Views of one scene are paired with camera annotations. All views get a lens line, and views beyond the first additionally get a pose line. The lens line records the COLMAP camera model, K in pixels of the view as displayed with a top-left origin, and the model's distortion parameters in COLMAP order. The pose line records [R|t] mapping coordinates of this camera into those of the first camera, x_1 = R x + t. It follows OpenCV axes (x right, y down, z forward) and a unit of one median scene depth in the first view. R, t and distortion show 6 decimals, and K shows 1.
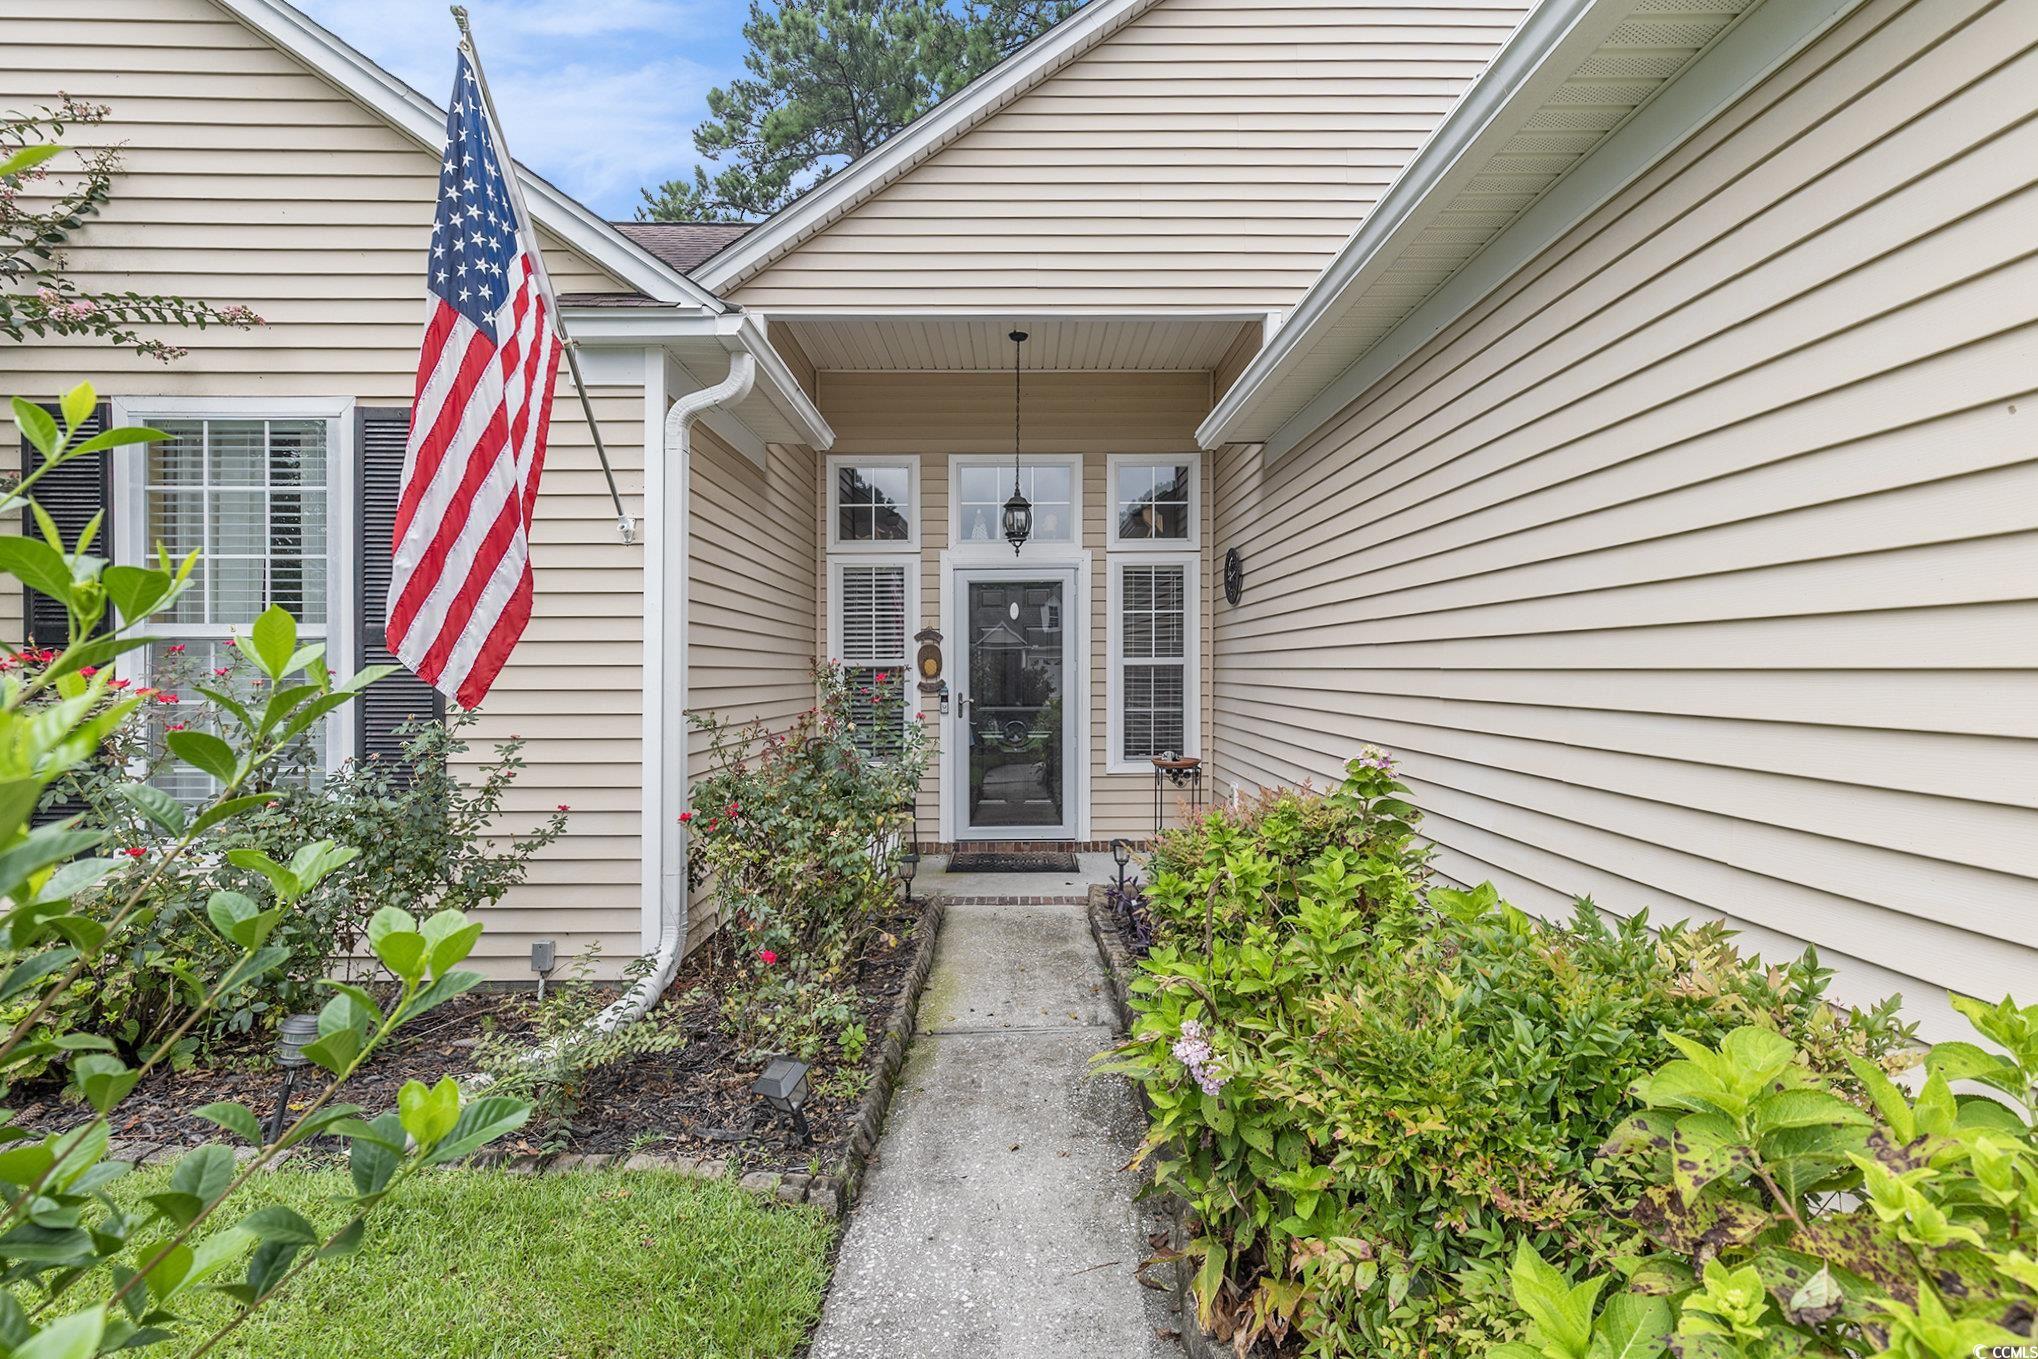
lens RADIAL K [[936.7, 0, 1019.0], [0, 936.7, 679.5], [0, 0, 1]] dist [-0.023339, -0.000344]
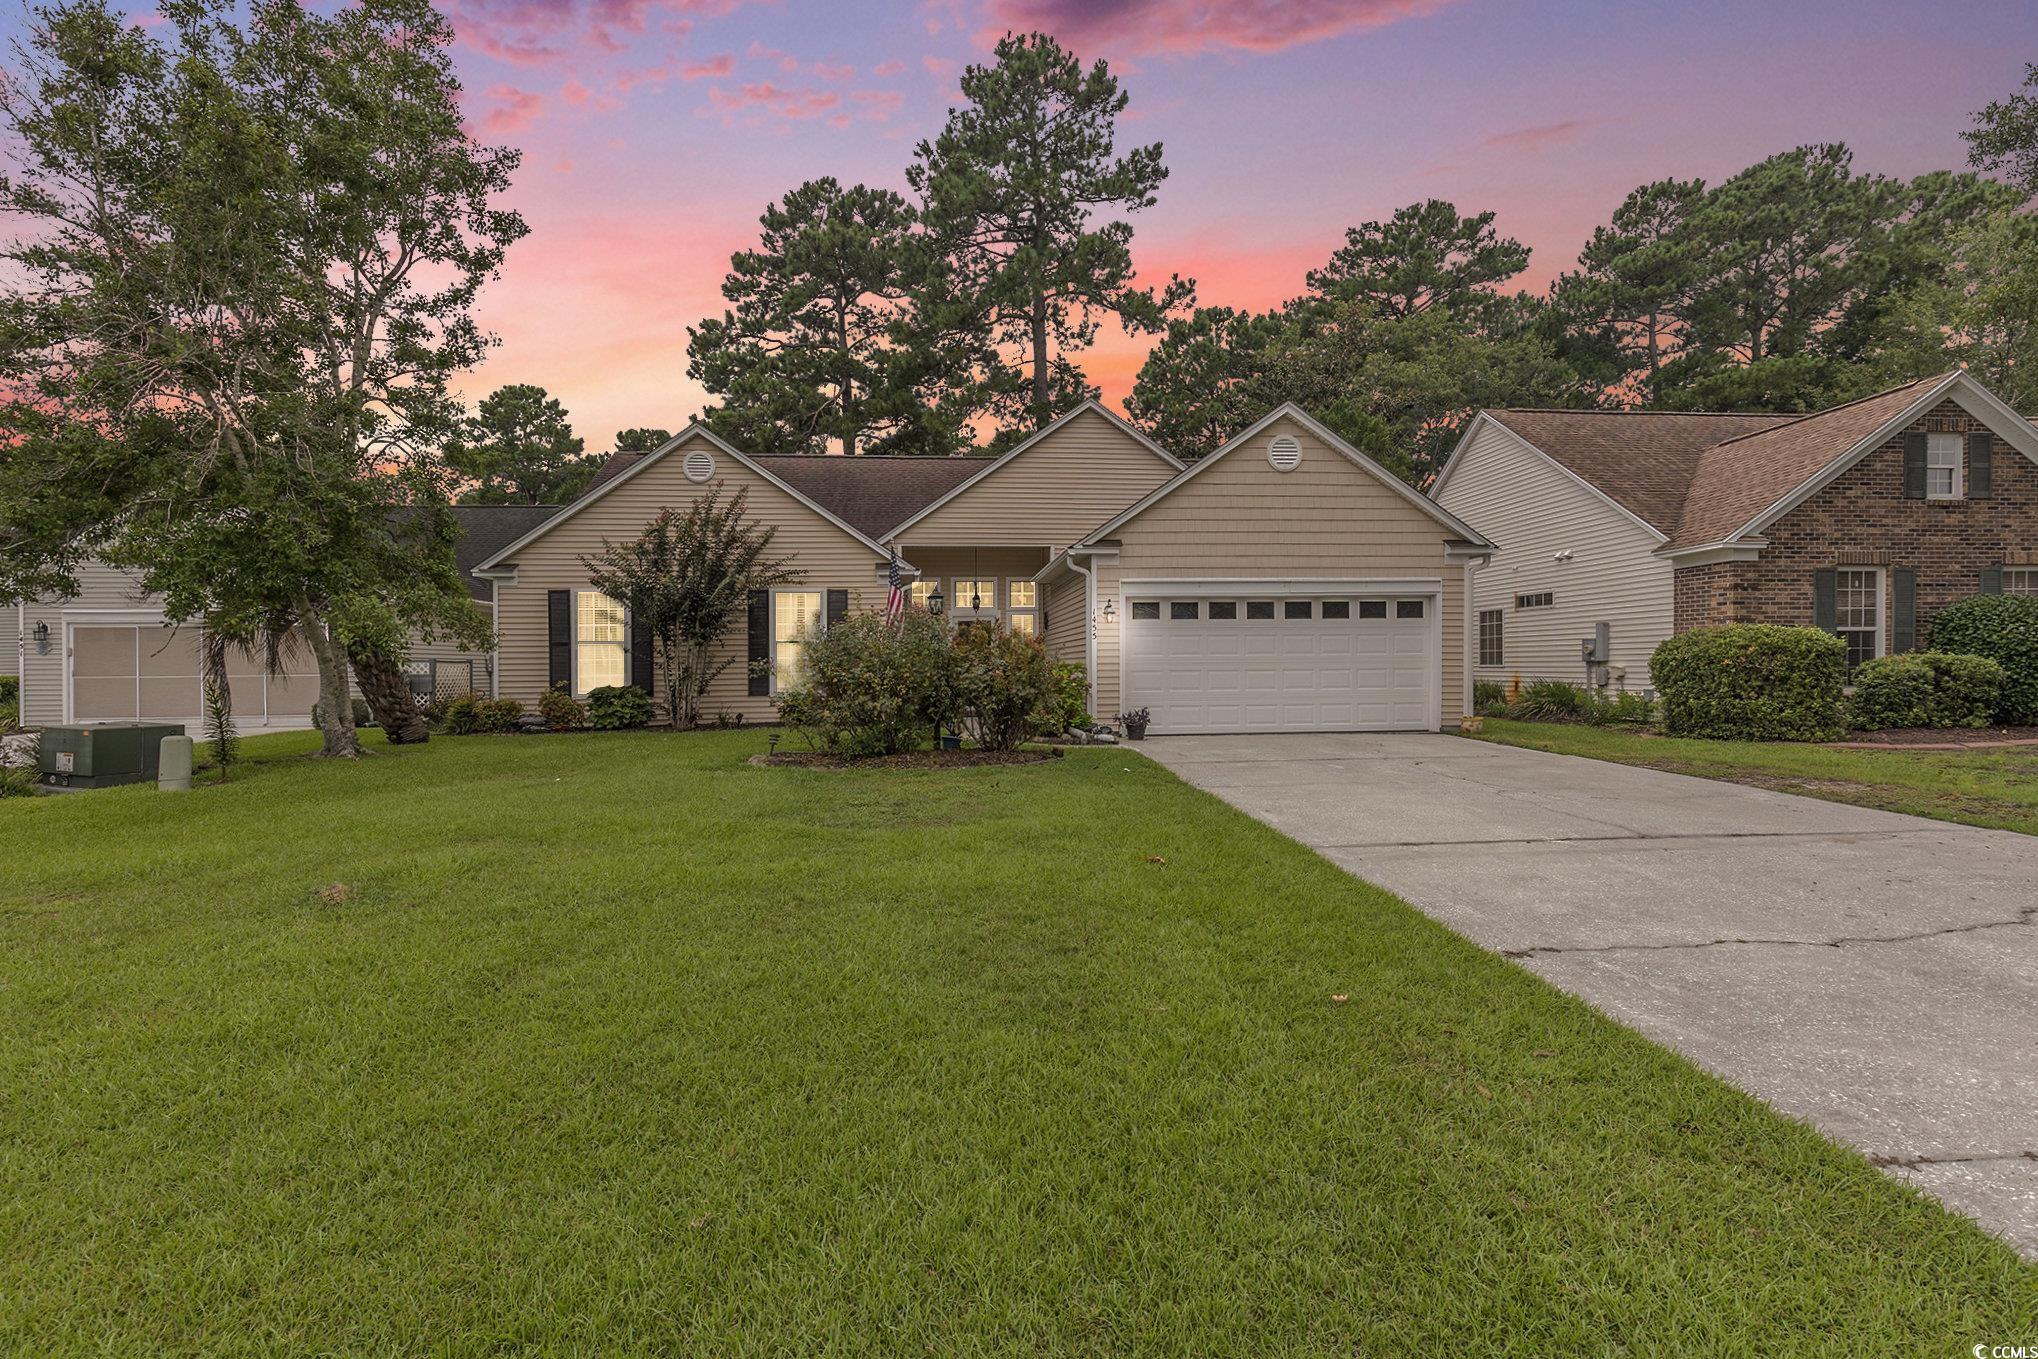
lens RADIAL K [[941.6, 0, 1015.6], [0, 941.6, 670.9], [0, 0, 1]] dist [-0.001557, -0.000865]
pose [[0.996147, -0.003895, 0.087608, -0.119992], [0.004407, 0.999974, -0.005658, 0.057883], [-0.087583, 0.006022, 0.996139, -1.866004]]
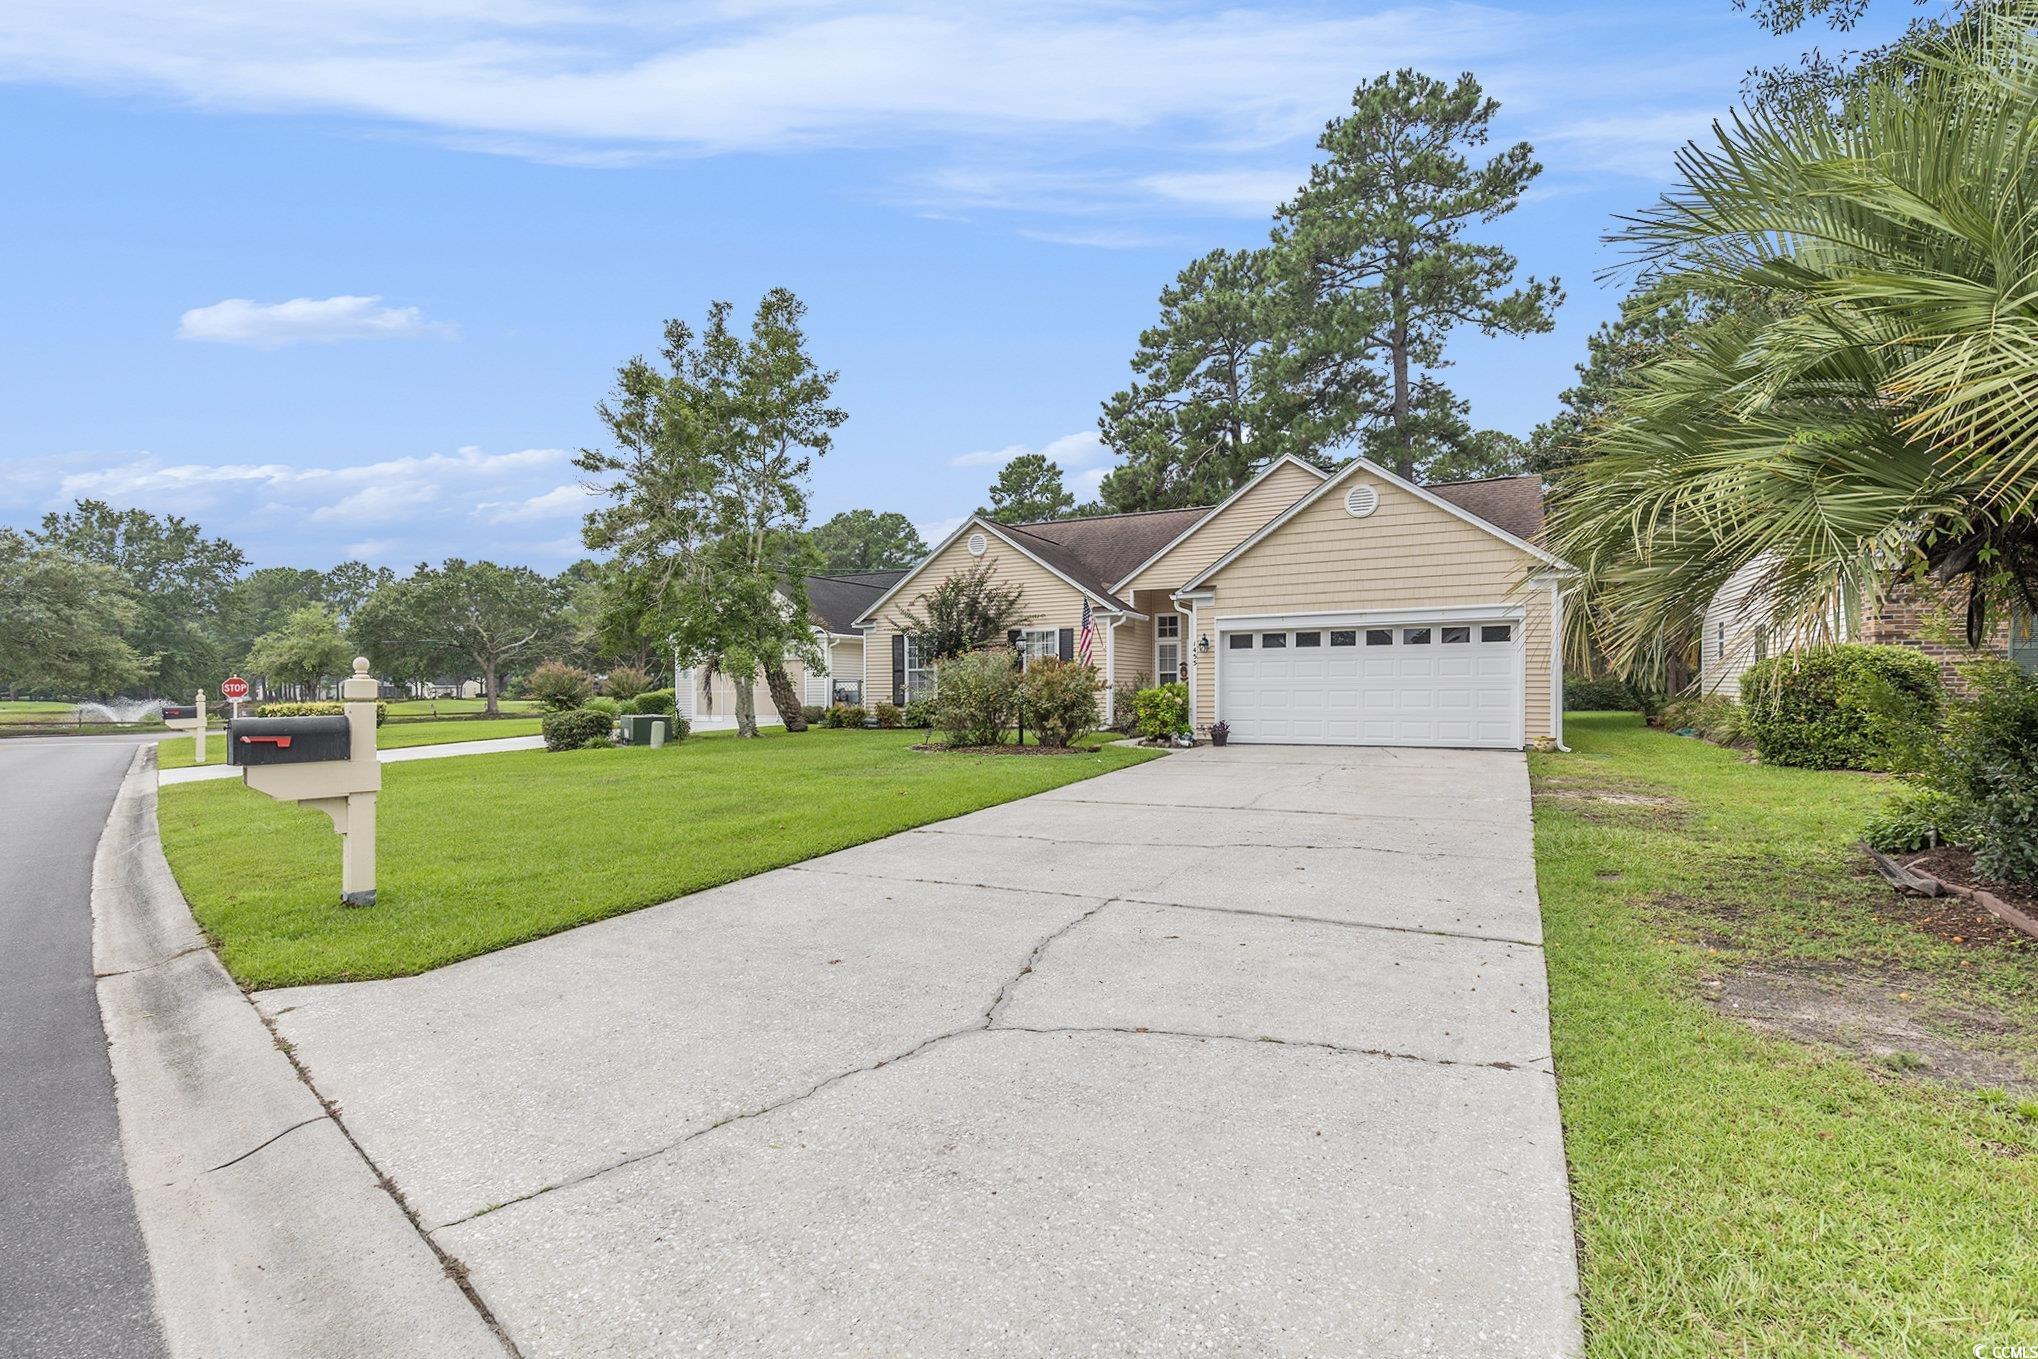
lens RADIAL K [[936.7, 0, 1019.0], [0, 936.7, 679.5], [0, 0, 1]] dist [-0.023339, -0.000344]
pose [[0.890269, -0.004829, -0.455410, 0.923766], [-0.002135, 0.999889, -0.014776, 0.055841], [0.455431, 0.014127, 0.890159, -2.321258]]
